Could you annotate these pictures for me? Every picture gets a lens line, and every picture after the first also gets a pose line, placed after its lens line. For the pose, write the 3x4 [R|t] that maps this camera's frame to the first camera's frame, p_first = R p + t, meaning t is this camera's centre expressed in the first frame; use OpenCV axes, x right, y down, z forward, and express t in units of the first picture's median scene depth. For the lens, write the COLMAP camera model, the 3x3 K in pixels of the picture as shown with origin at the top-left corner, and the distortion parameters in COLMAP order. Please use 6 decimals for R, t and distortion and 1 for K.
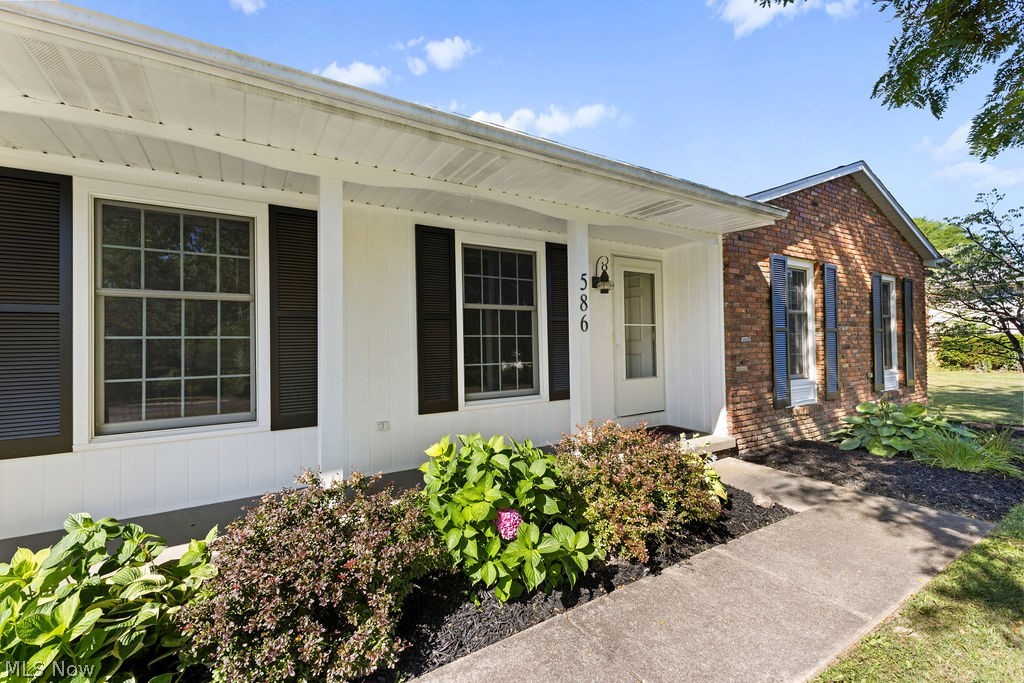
lens RADIAL K [[433.2, 0, 507.5], [0, 433.2, 342.1], [0, 0, 1]] dist [0.008406, 0.000163]
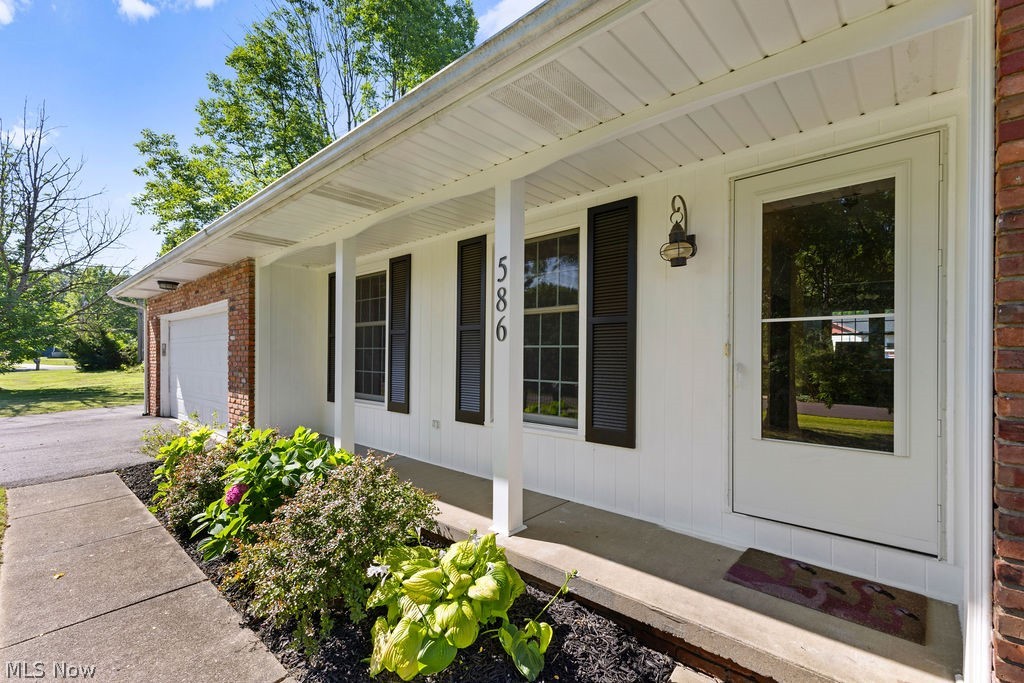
lens RADIAL K [[445.4, 0, 510.3], [0, 445.4, 350.1], [0, 0, 1]] dist [0.007987, -0.000041]
pose [[0.274315, 0.008730, -0.961600, 0.867142], [-0.002149, 0.999962, 0.008465, -0.015957], [0.961638, -0.000255, 0.274323, 0.817573]]
